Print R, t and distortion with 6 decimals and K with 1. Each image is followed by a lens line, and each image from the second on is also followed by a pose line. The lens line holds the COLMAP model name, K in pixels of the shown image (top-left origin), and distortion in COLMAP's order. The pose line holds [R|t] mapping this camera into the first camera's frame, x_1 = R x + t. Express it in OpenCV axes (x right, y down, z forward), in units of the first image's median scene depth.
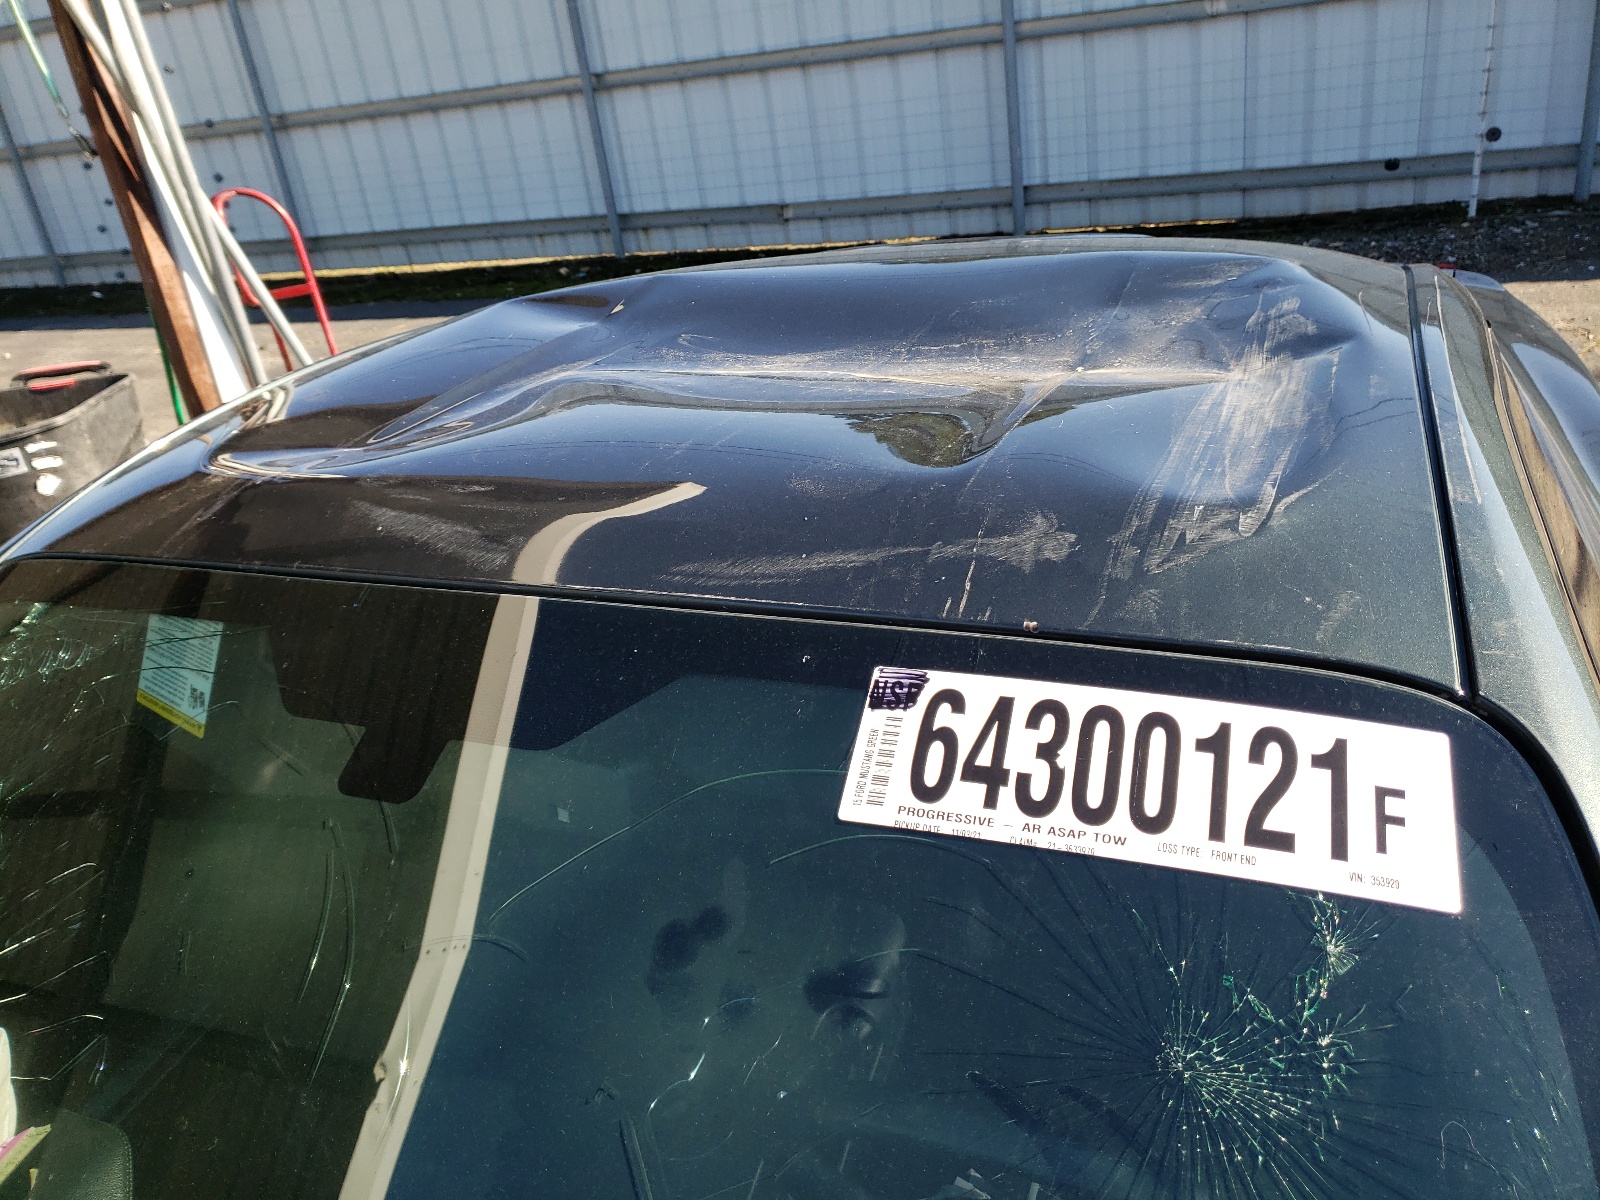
lens RADIAL K [[1324.0, 0, 800.0], [0, 1324.0, 600.0], [0, 0, 1]] dist [0.003838, 0.001927]
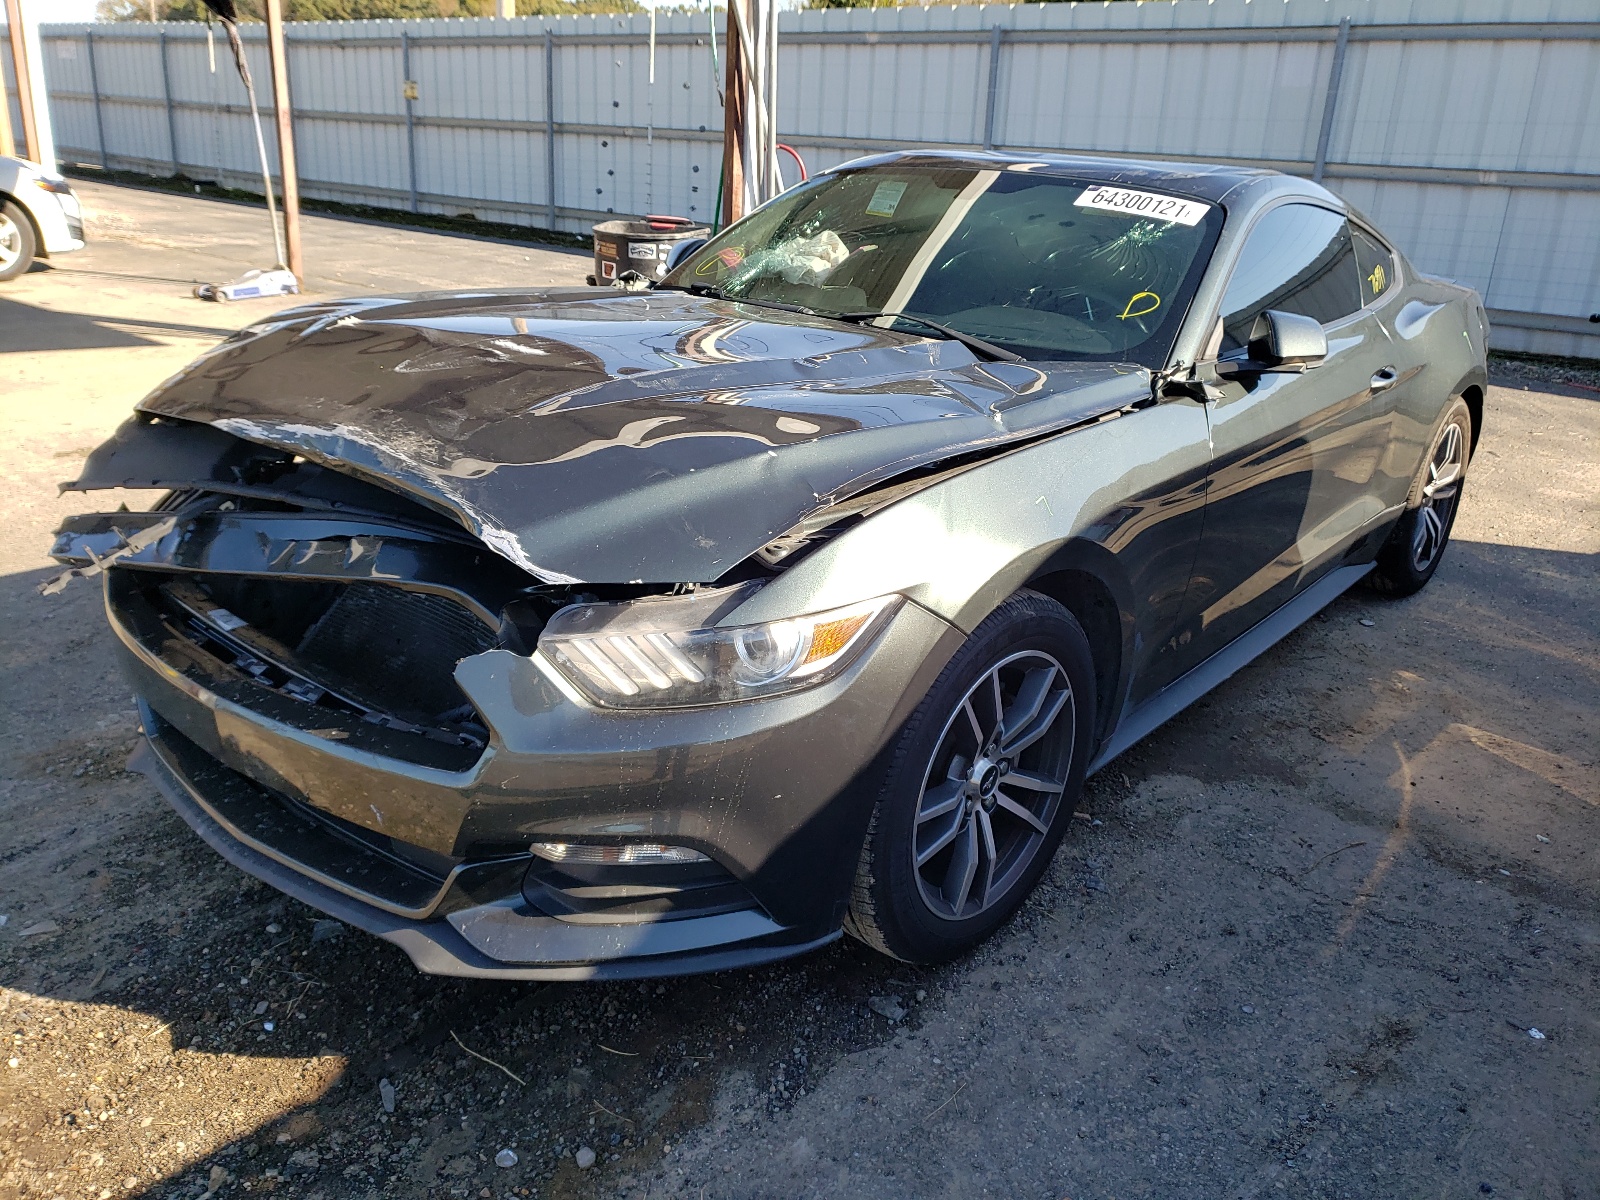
lens RADIAL K [[1324.0, 0, 800.0], [0, 1324.0, 600.0], [0, 0, 1]] dist [0.003838, 0.001927]
pose [[0.948997, 0.248978, -0.193428, 0.072239], [-0.263404, 0.963261, -0.052416, 0.397013], [0.173271, 0.100693, 0.979713, -0.696587]]
